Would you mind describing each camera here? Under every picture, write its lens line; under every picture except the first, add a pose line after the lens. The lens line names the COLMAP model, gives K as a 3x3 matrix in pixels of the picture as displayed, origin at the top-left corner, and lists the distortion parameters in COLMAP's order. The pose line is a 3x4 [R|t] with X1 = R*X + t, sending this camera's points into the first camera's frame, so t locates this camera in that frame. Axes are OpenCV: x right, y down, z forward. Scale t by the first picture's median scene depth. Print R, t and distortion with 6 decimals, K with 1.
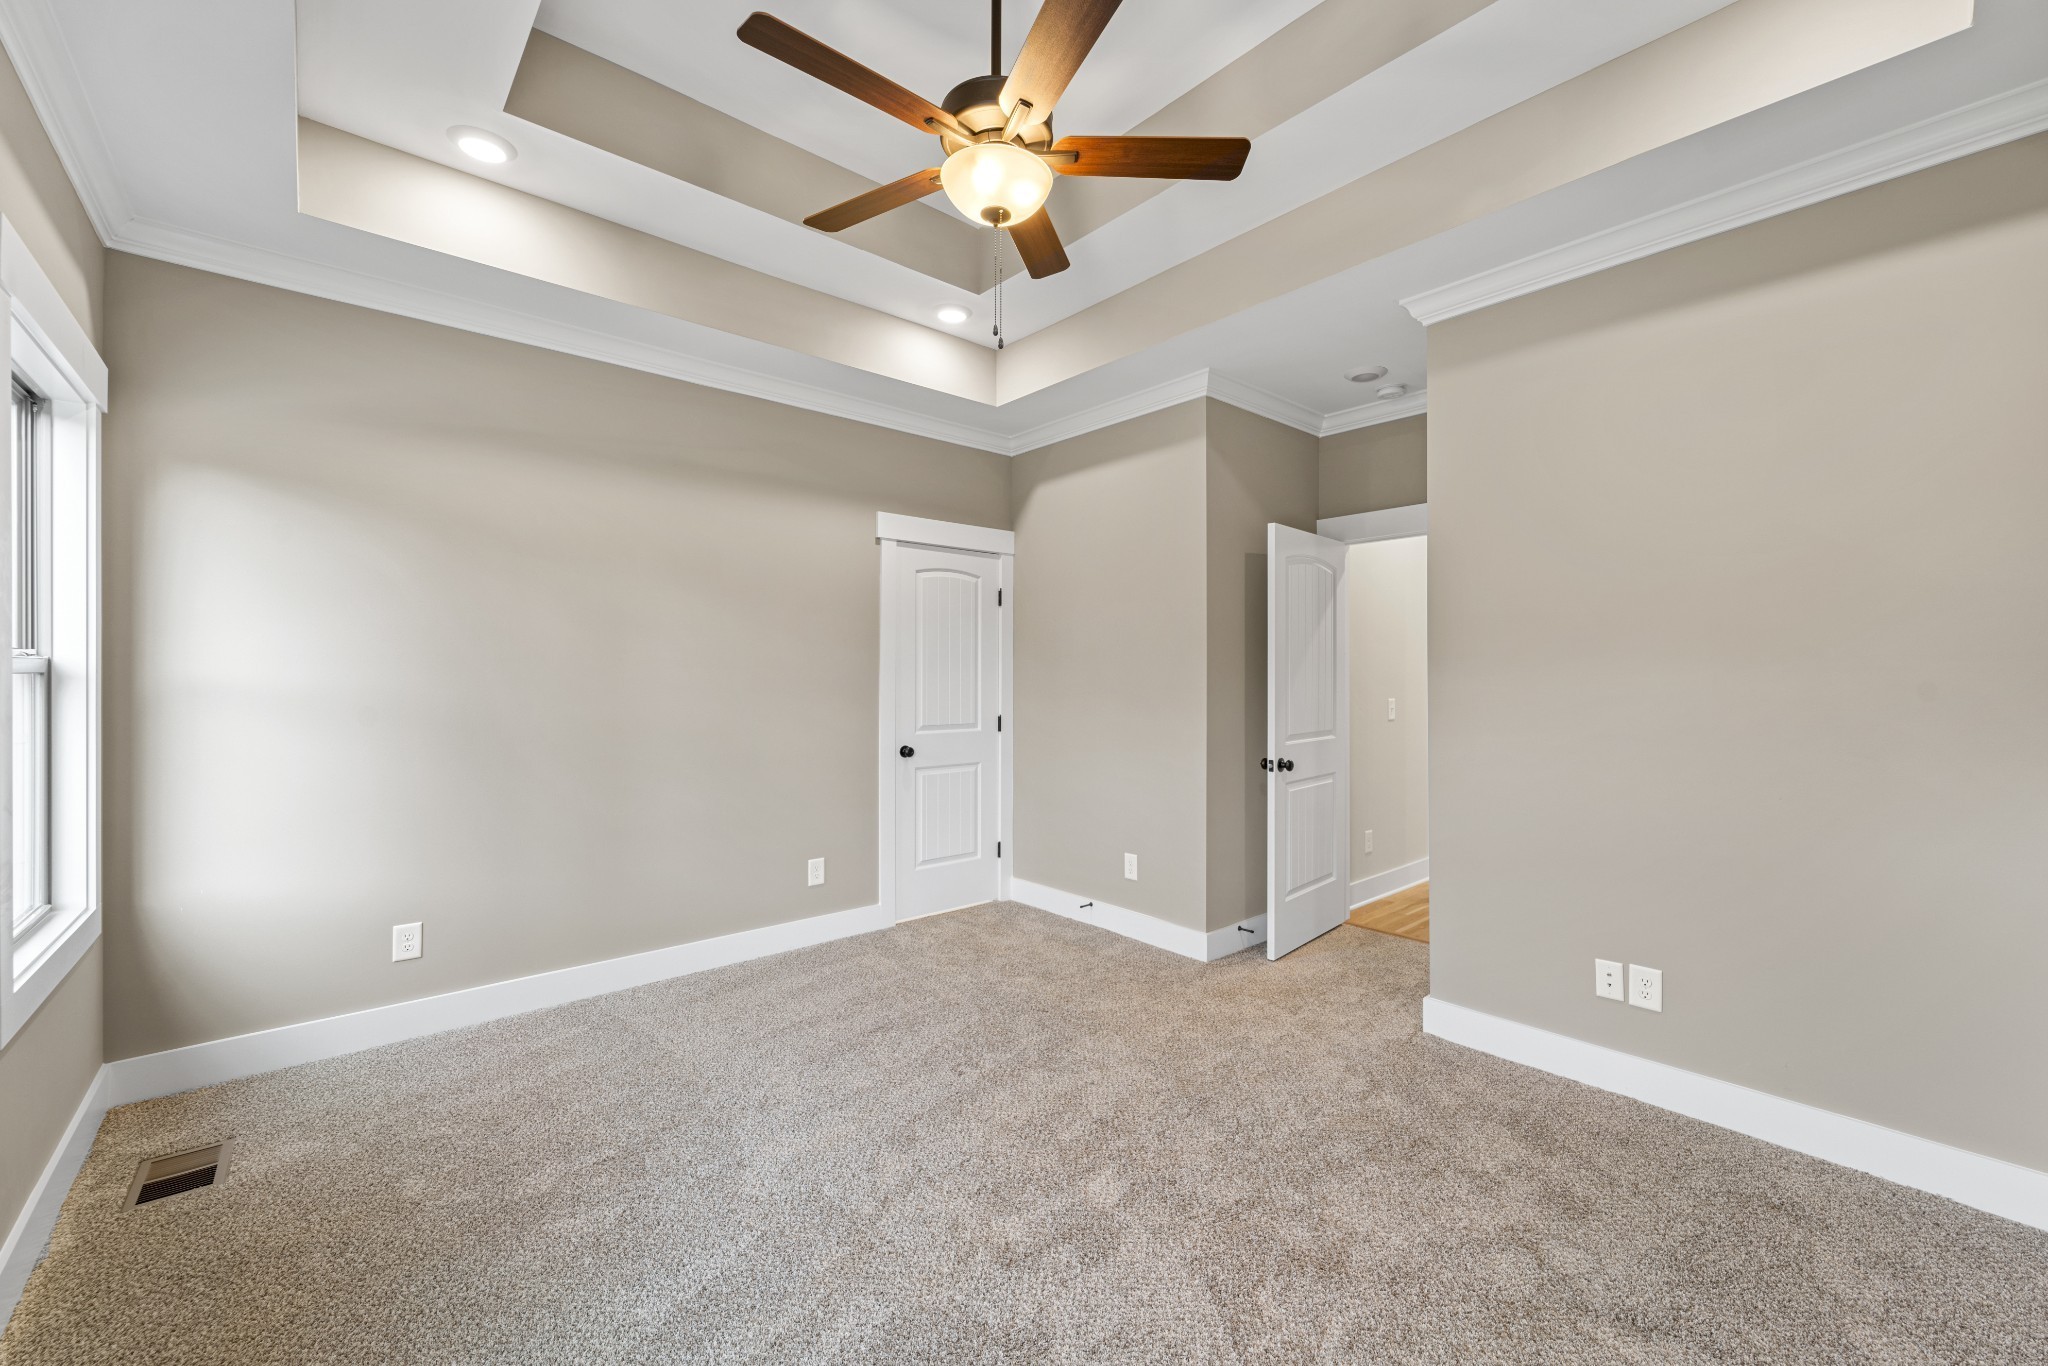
lens RADIAL K [[815.3, 0, 1044.4], [0, 815.3, 674.6], [0, 0, 1]] dist [-0.001516, -0.000406]
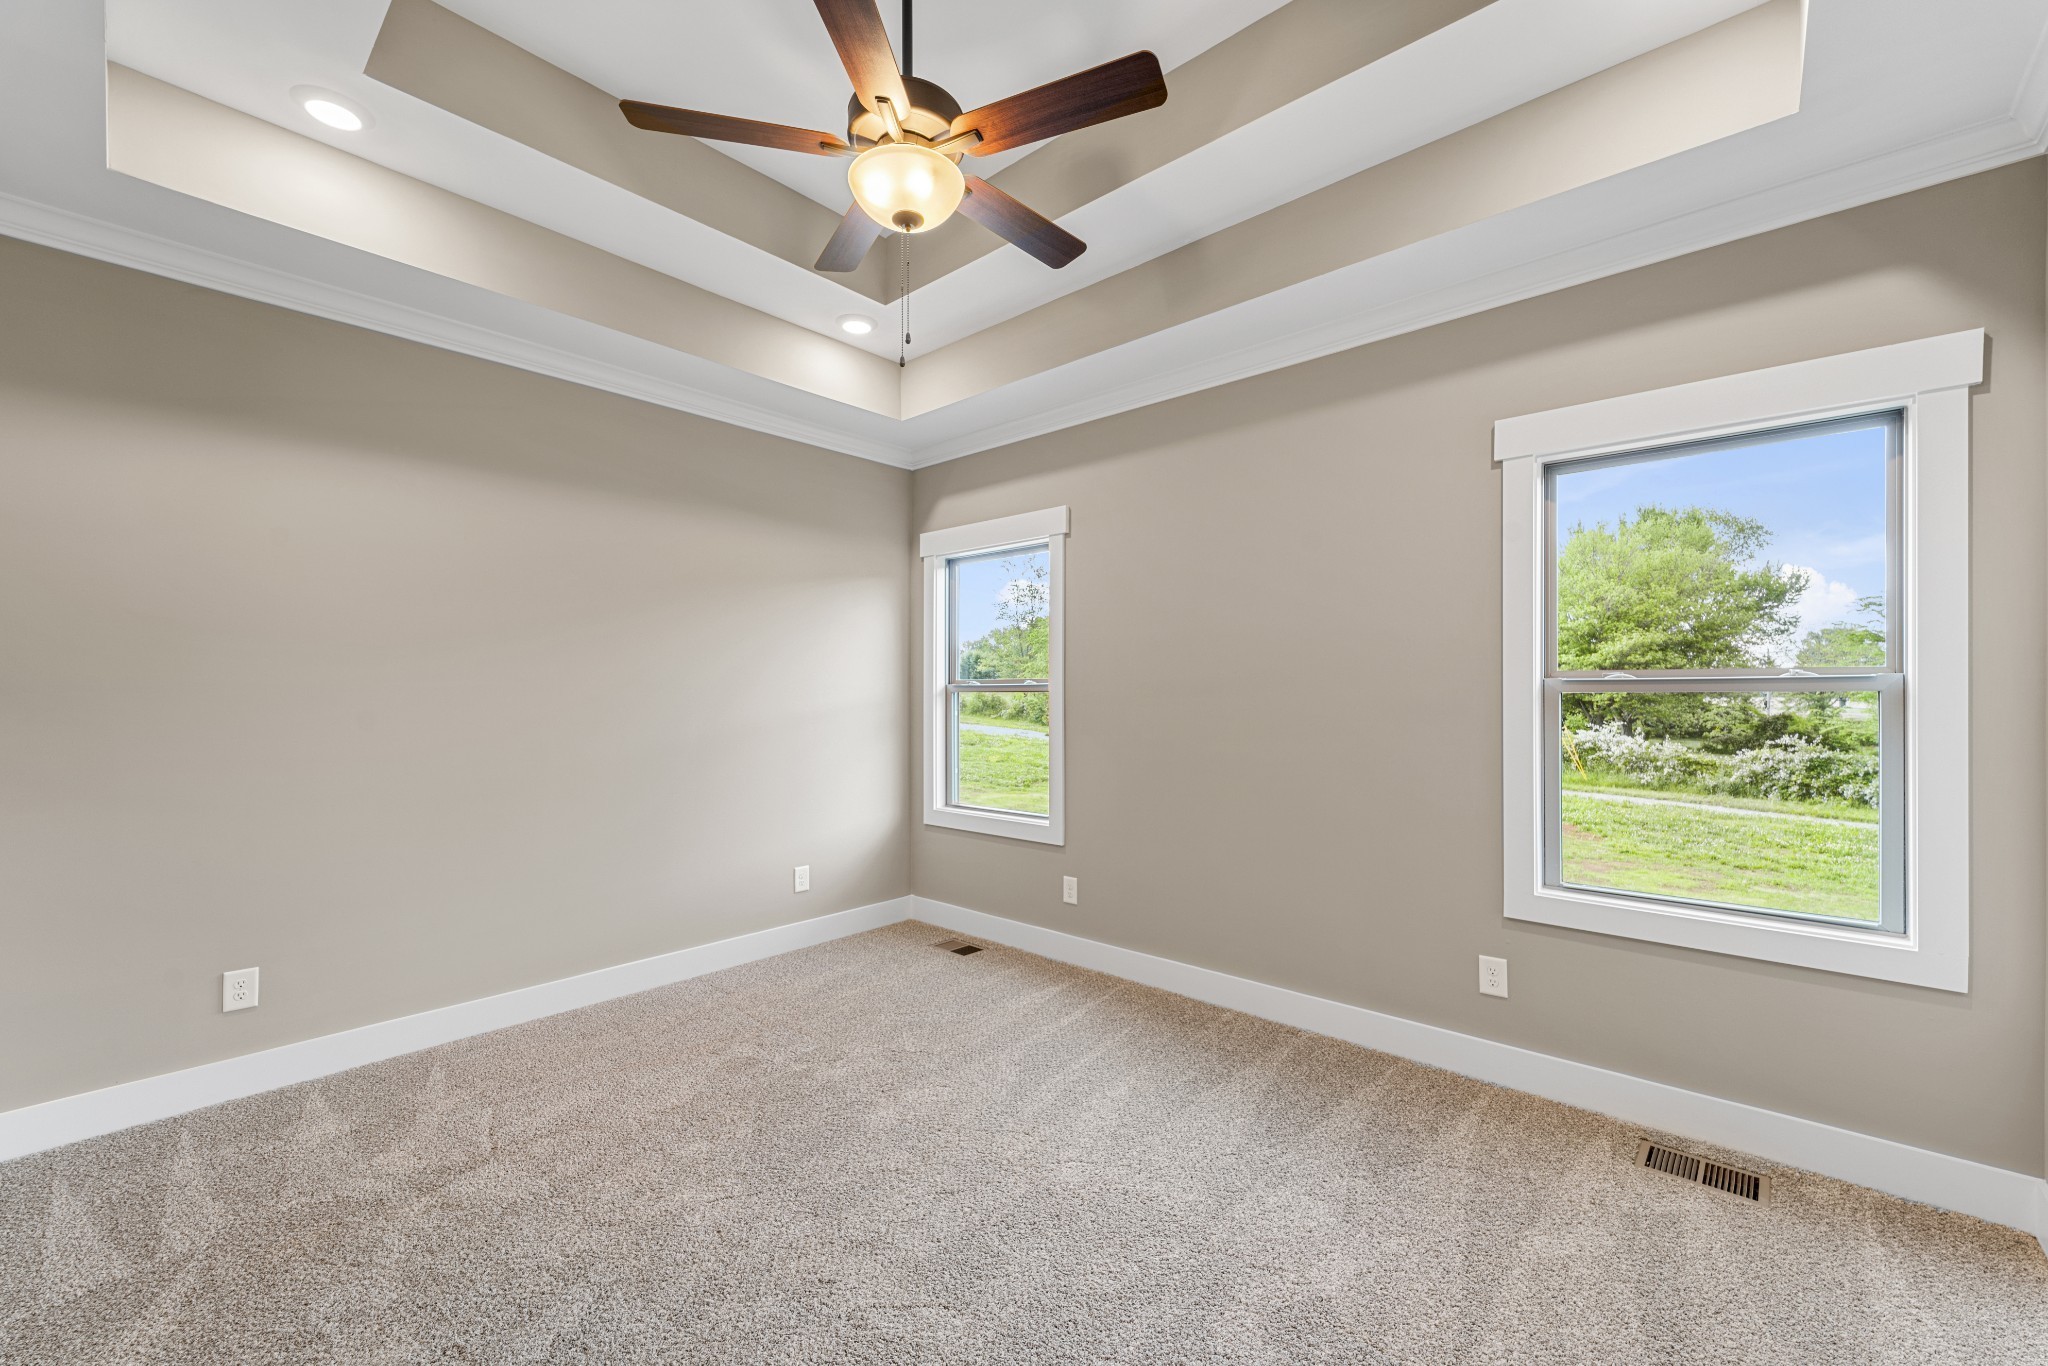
lens RADIAL K [[823.3, 0, 1028.3], [0, 823.3, 700.6], [0, 0, 1]] dist [-0.002053, -0.000379]
pose [[-0.993083, 0.002026, -0.117396, -0.047928], [0.000865, 0.999950, 0.009939, -0.000364], [0.117410, 0.009769, -0.993035, 1.139666]]
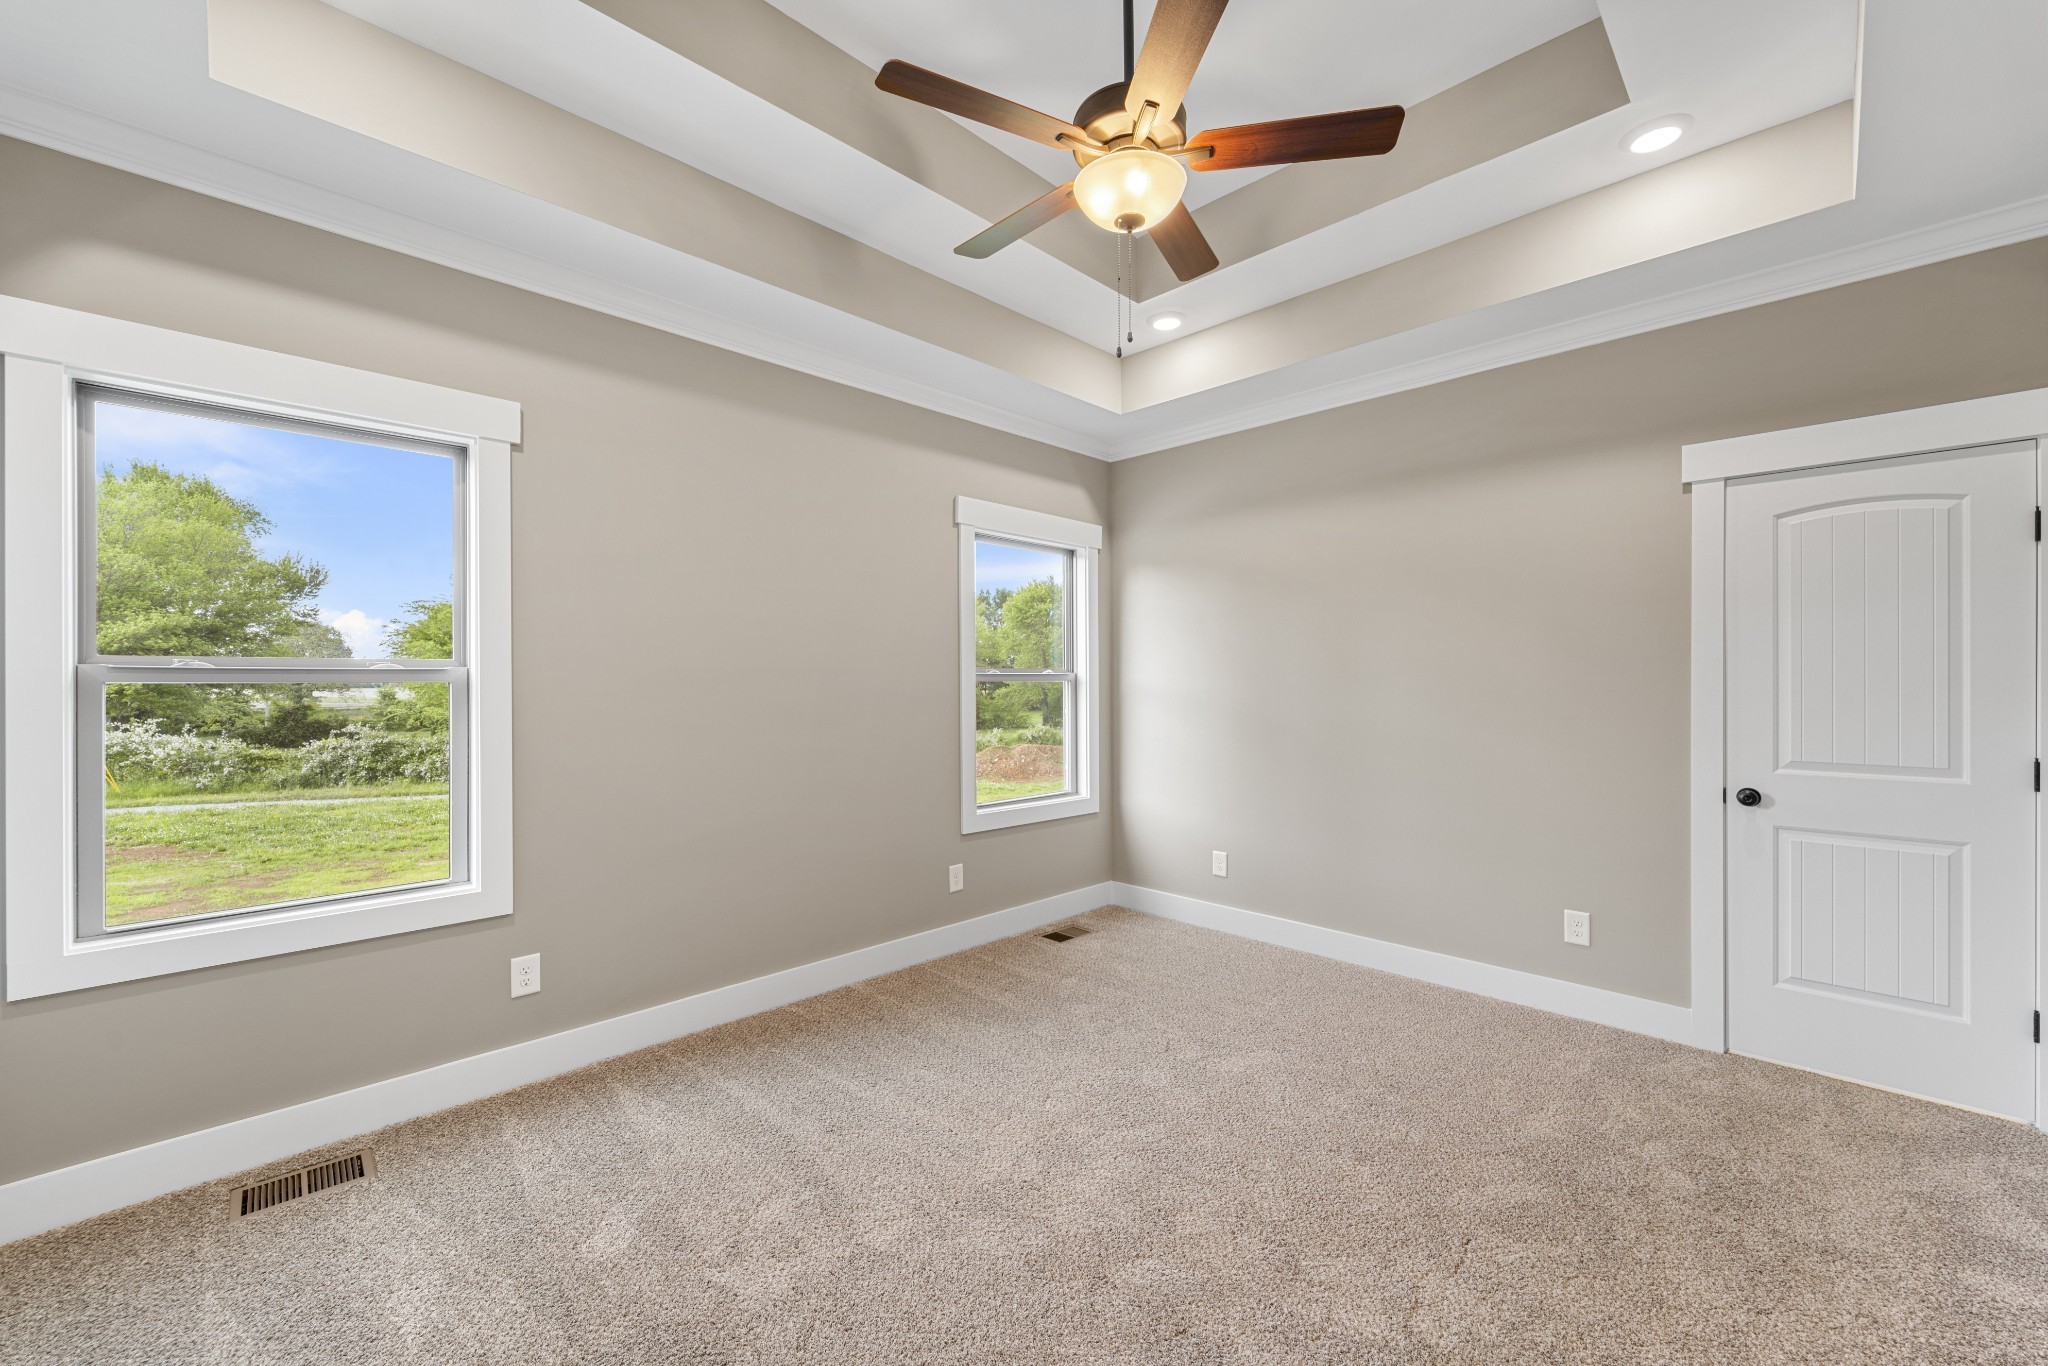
lens RADIAL K [[815.3, 0, 1044.4], [0, 815.3, 674.6], [0, 0, 1]] dist [-0.001516, -0.000406]
pose [[0.077351, -0.007605, -0.996975, 0.532517], [0.002265, 0.999970, -0.007452, -0.000176], [0.997001, -0.001682, 0.077365, 0.470686]]
